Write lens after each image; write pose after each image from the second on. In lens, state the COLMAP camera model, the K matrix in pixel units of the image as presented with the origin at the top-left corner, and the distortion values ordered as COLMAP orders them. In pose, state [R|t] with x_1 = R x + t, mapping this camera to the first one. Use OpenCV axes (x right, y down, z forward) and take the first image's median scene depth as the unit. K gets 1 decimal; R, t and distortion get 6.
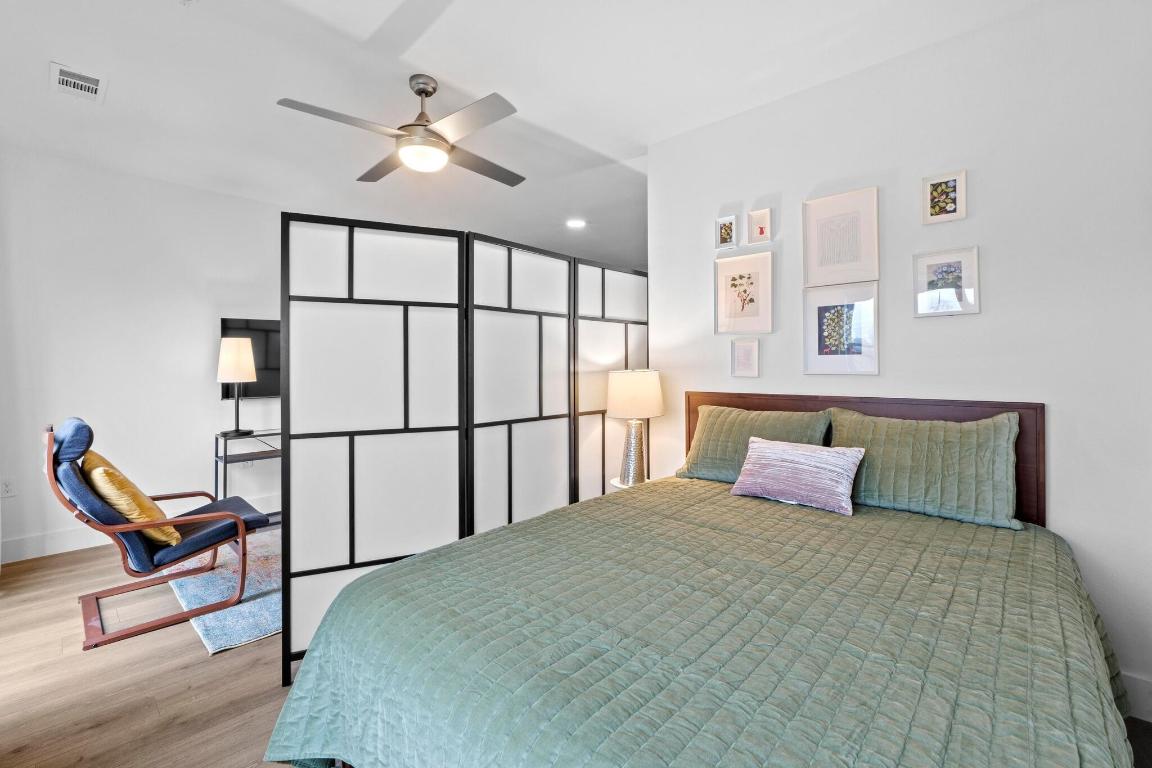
lens RADIAL K [[493.7, 0, 570.3], [0, 493.7, 381.6], [0, 0, 1]] dist [-0.003212, -0.000810]
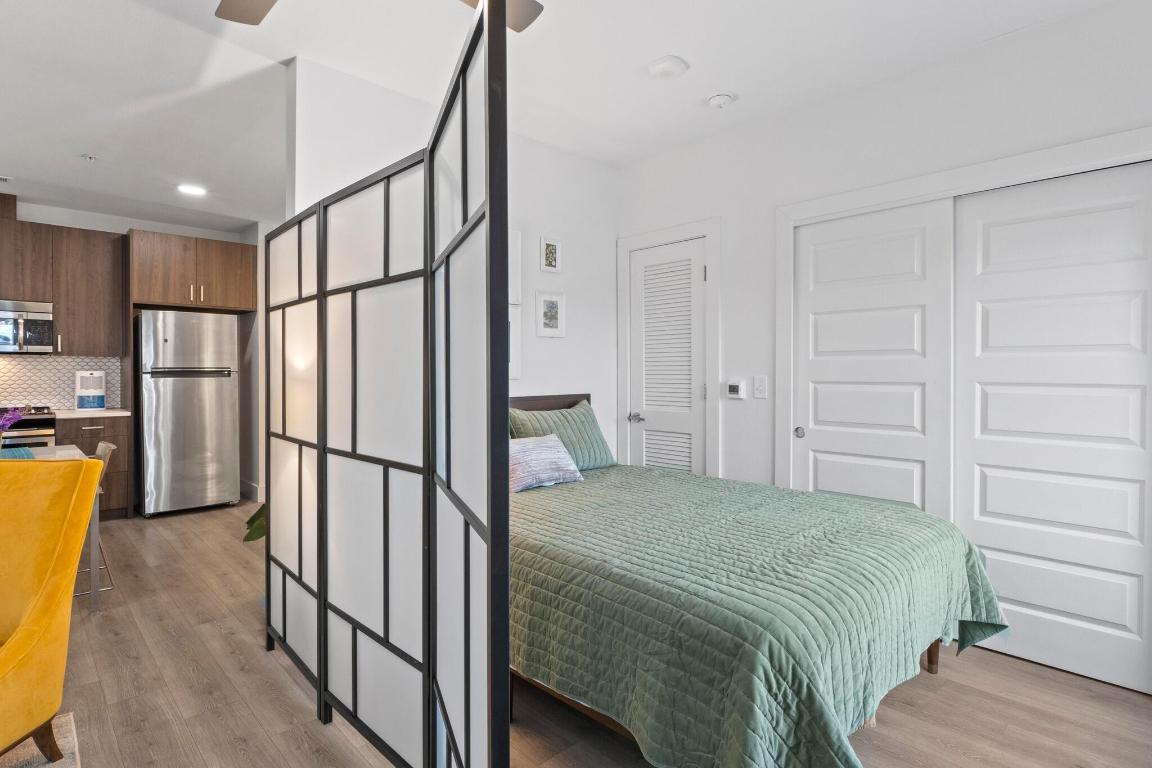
lens RADIAL K [[594.4, 0, 574.3], [0, 594.4, 372.8], [0, 0, 1]] dist [-0.000557, -0.000201]
pose [[0.065920, -0.002681, 0.997821, -0.779050], [0.028005, 0.999607, 0.000836, -0.024242], [-0.997432, 0.027889, 0.065969, 0.664411]]
